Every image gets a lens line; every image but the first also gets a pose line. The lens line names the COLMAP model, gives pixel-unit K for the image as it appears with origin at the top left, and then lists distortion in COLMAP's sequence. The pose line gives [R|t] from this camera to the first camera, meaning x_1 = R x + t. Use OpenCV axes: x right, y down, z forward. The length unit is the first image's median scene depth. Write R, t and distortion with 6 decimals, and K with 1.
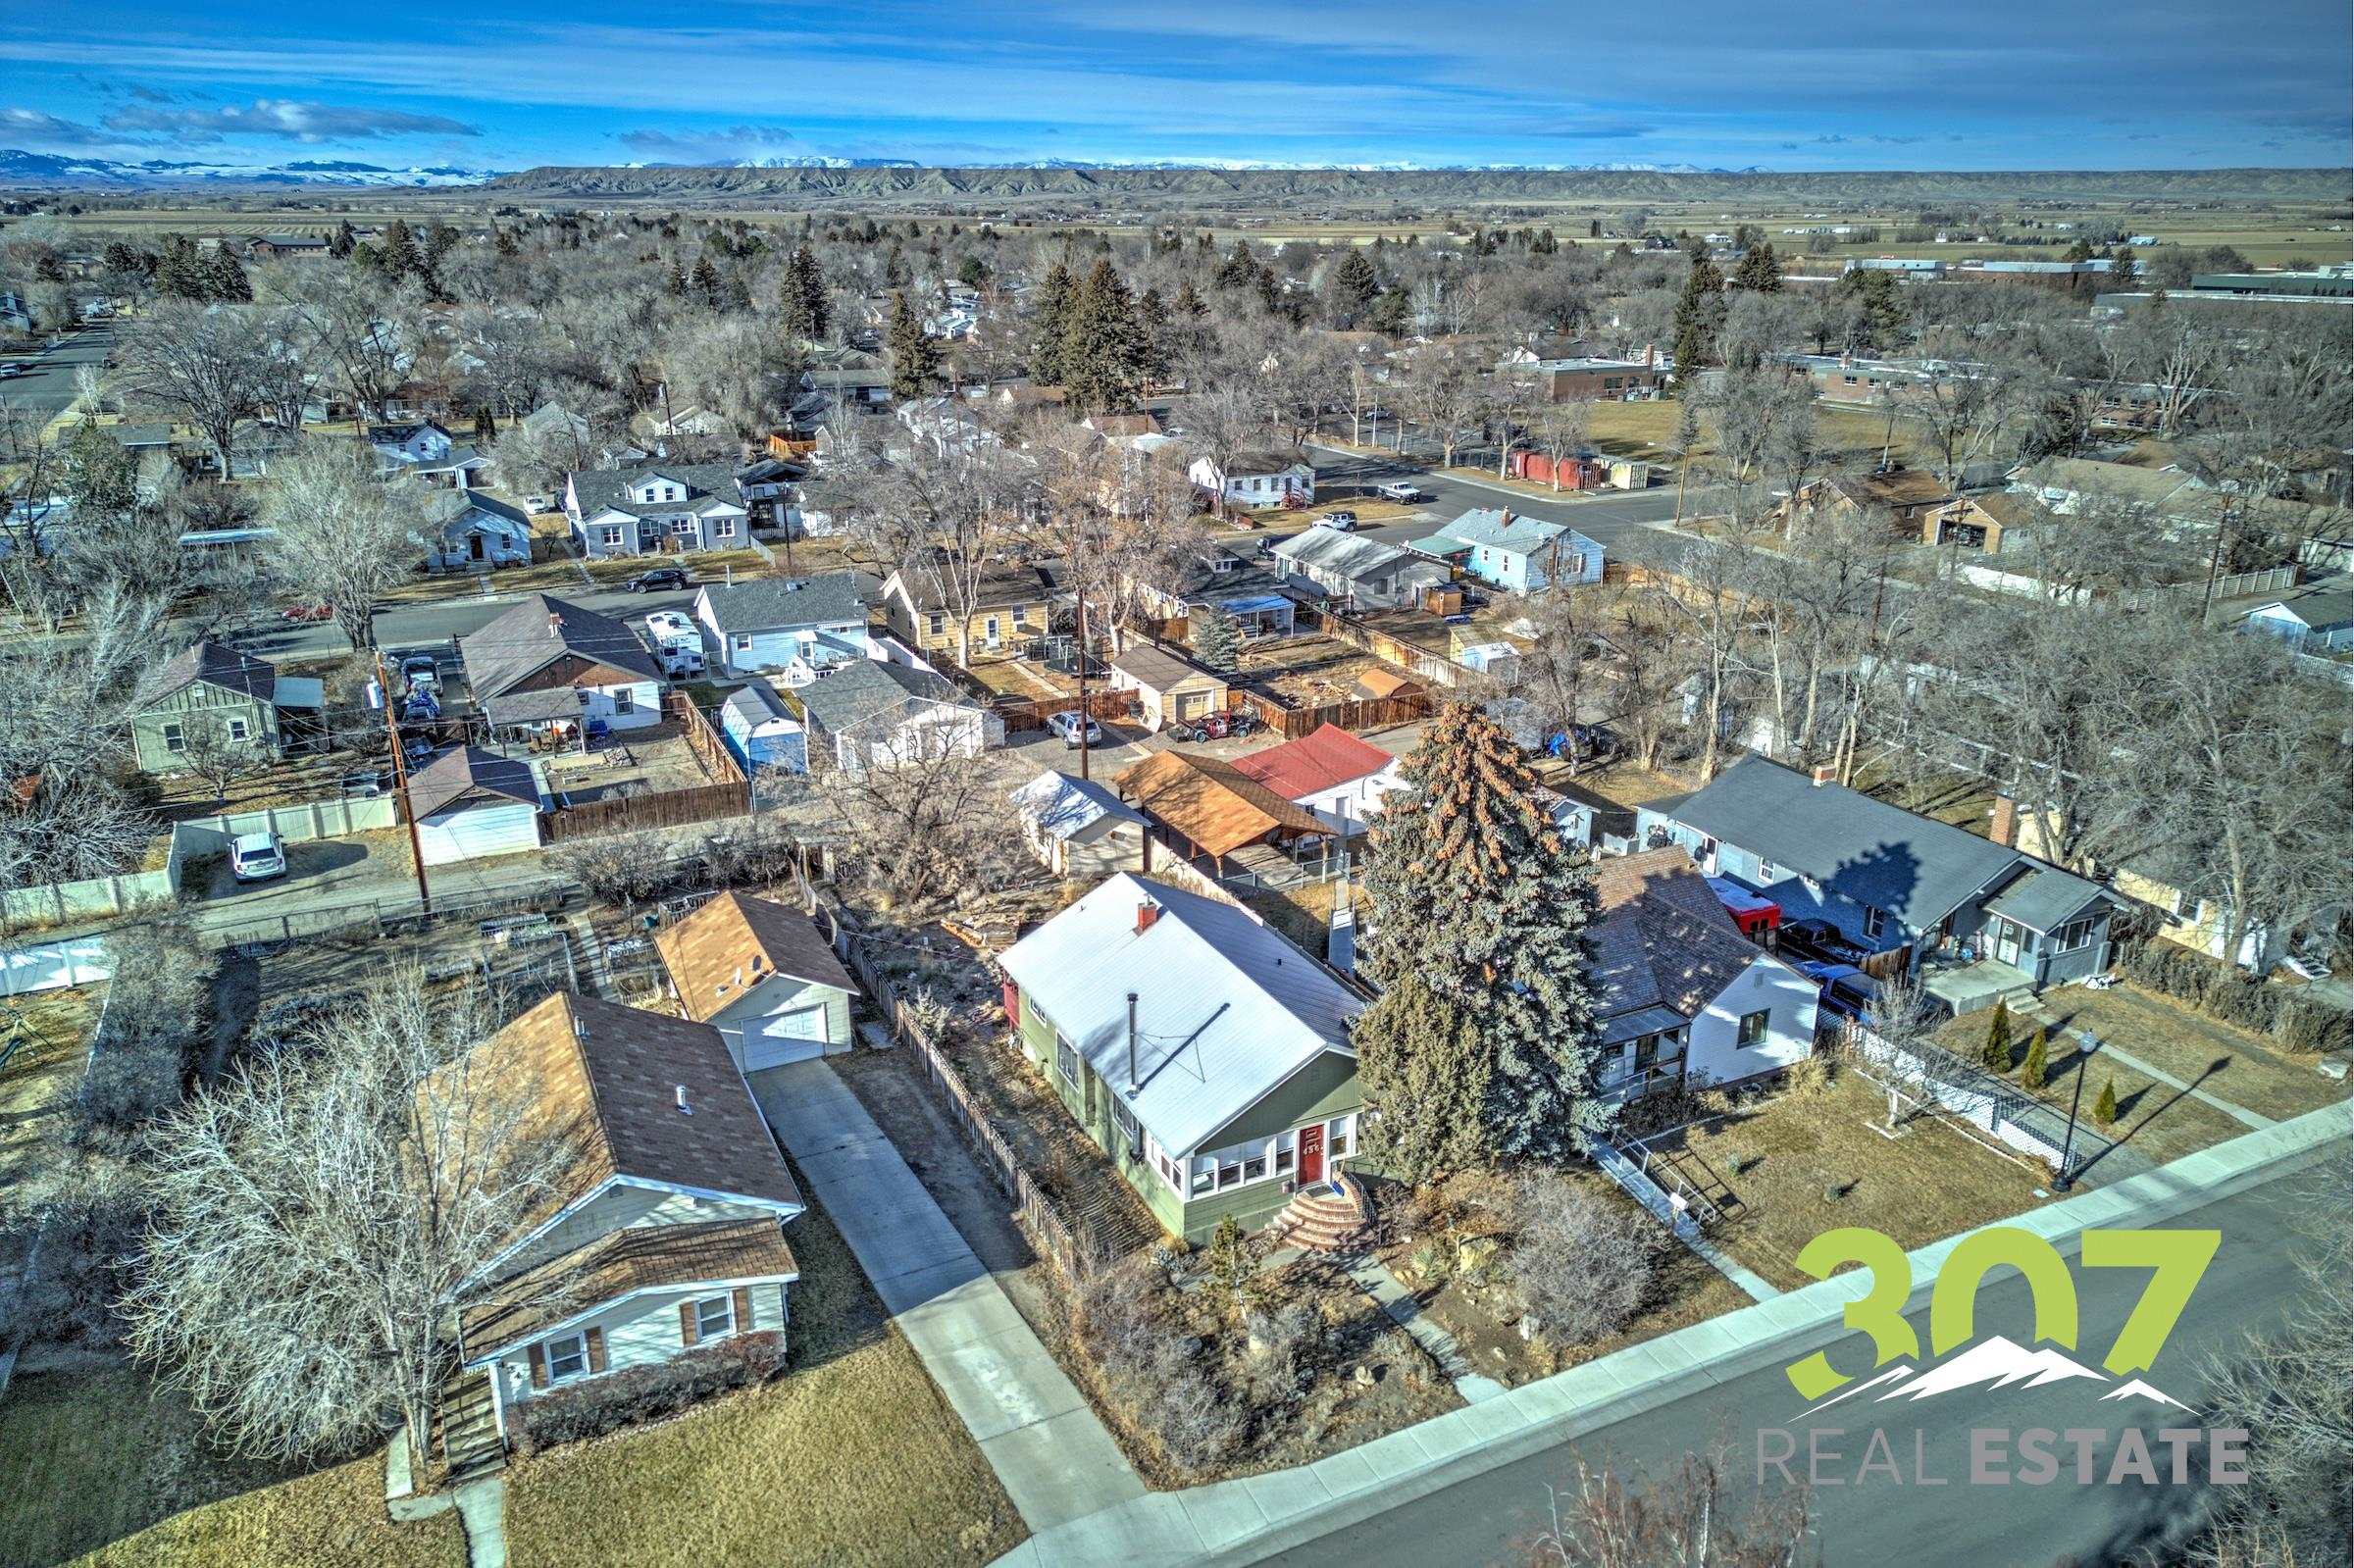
lens RADIAL K [[1640.7, 0, 1177.0], [0, 1640.7, 784.0], [0, 0, 1]] dist [0.080484, -0.076741]
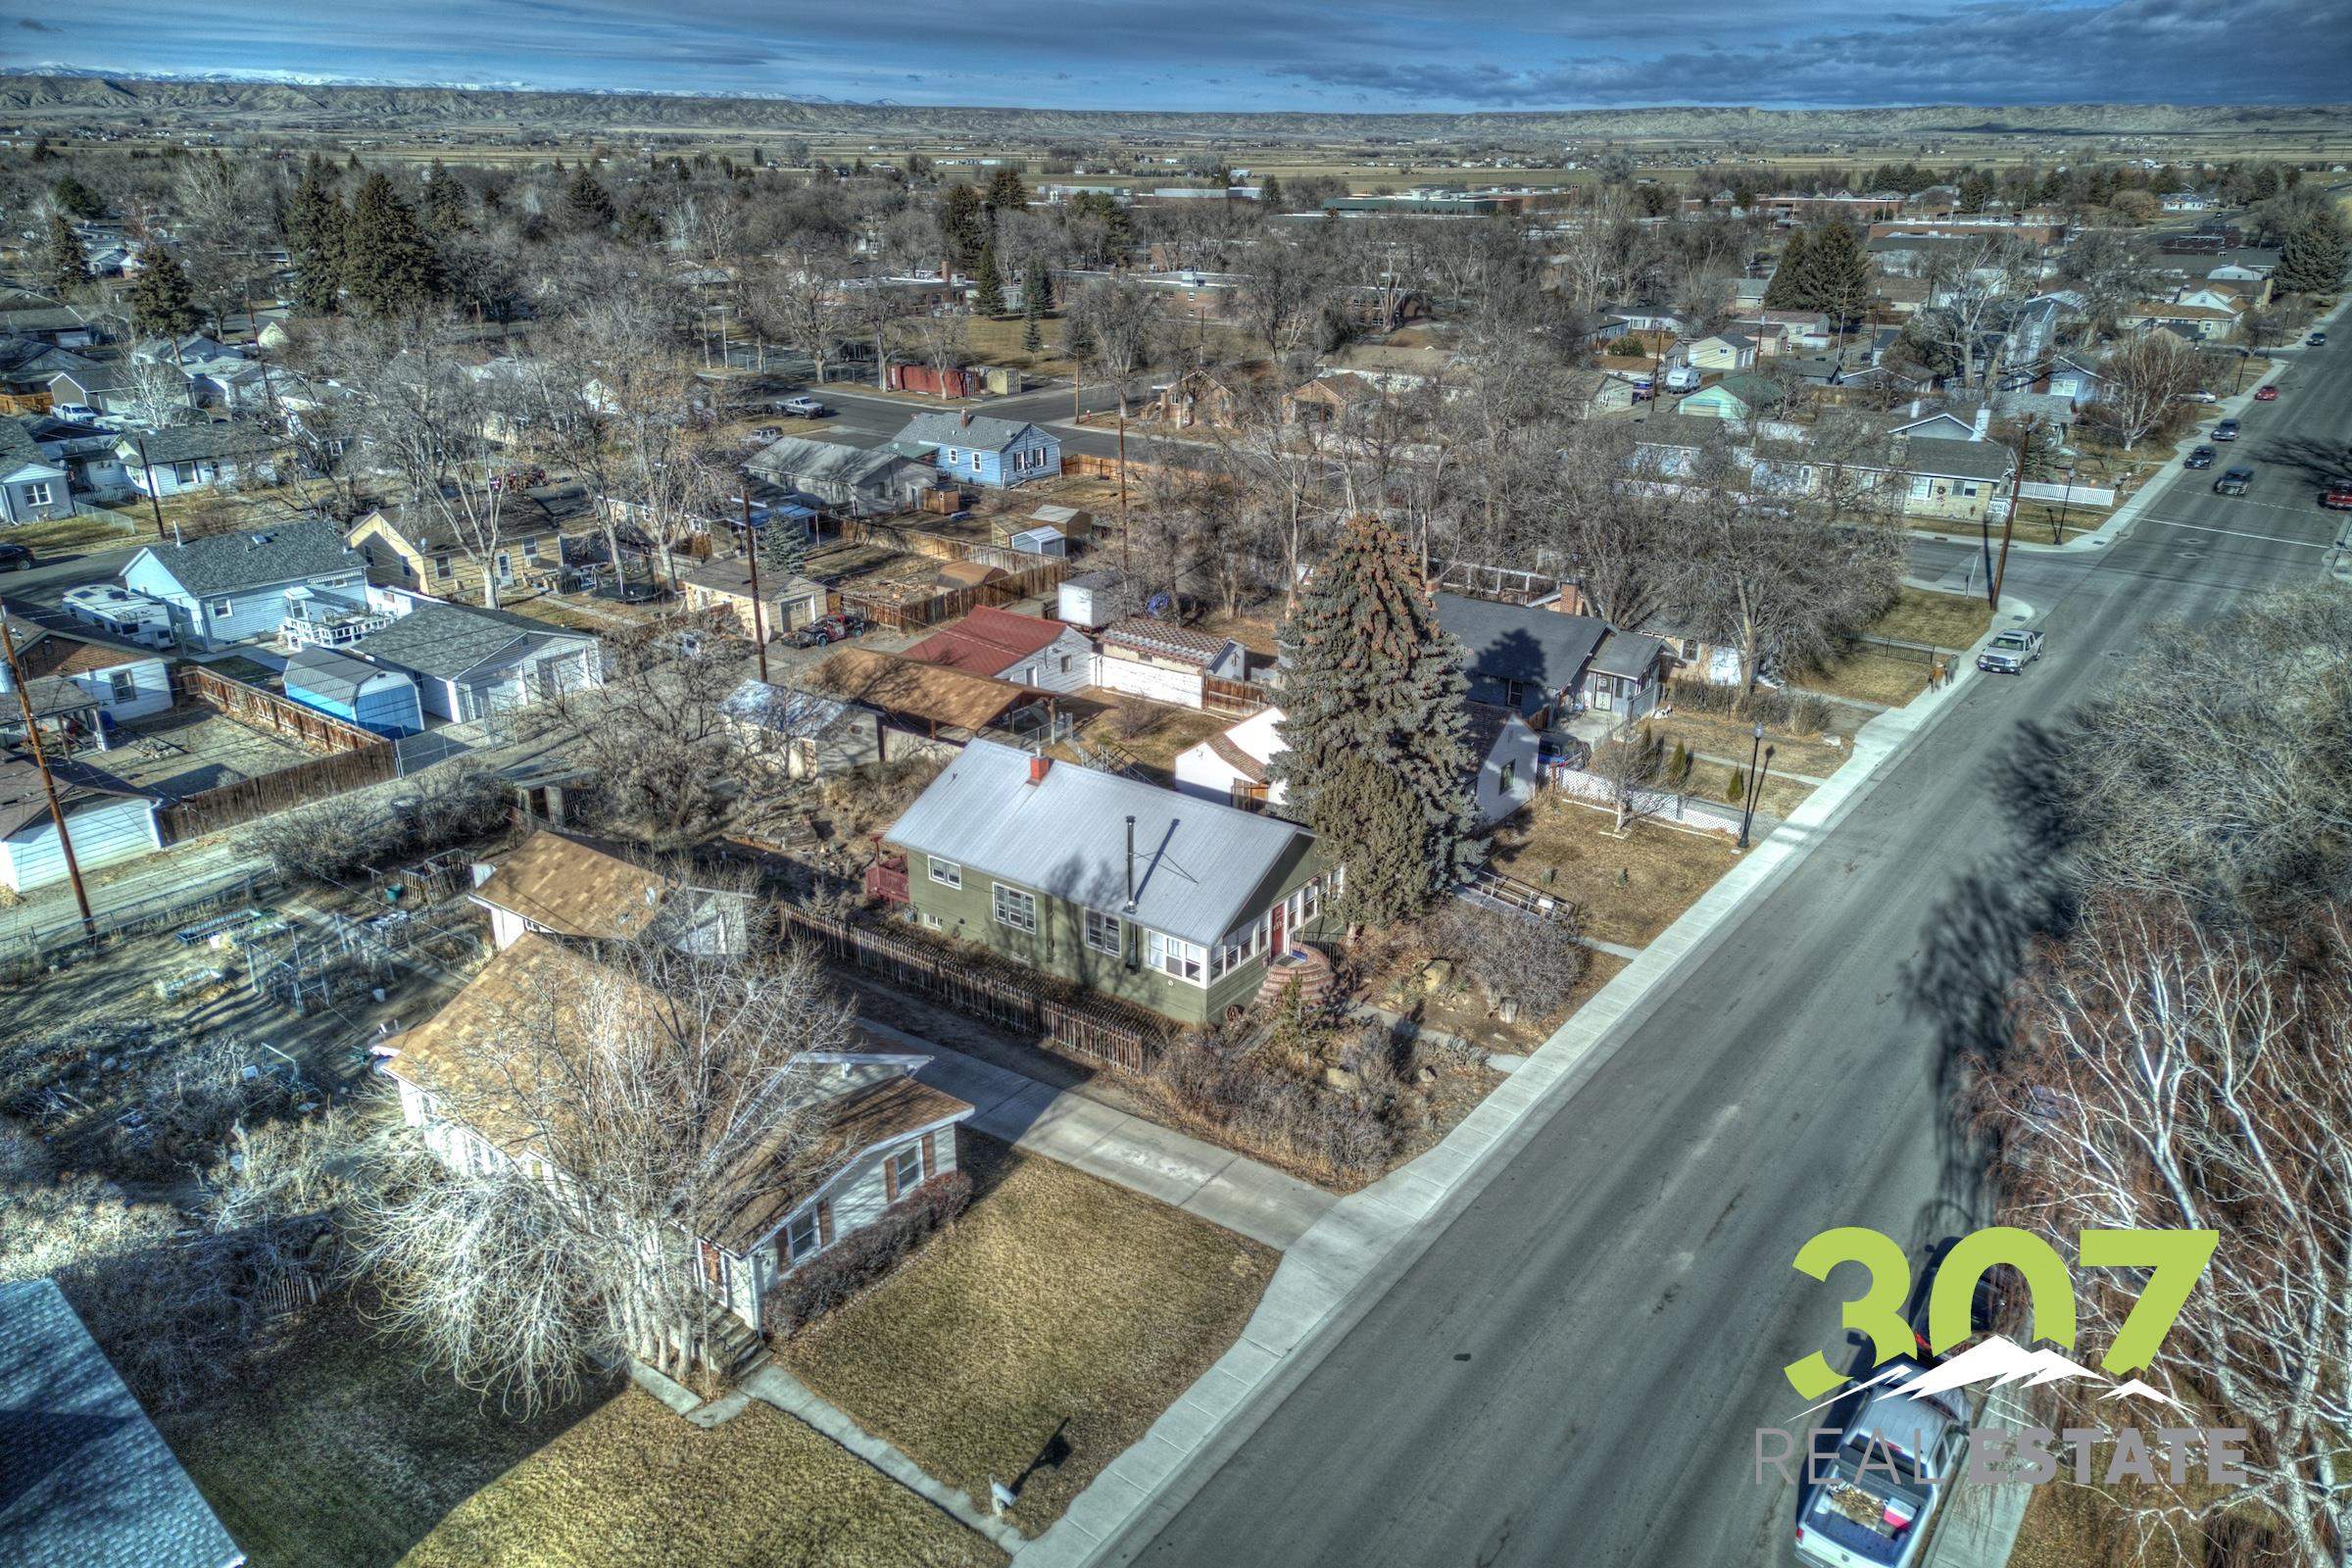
lens RADIAL K [[1639.5, 0, 1176.0], [0, 1639.5, 784.0], [0, 0, 1]] dist [0.080484, -0.076741]
pose [[0.885819, -0.163314, 0.434342, -0.236354], [0.147277, 0.986573, 0.070590, 0.017509], [-0.440038, 0.001438, 0.897978, 0.005729]]
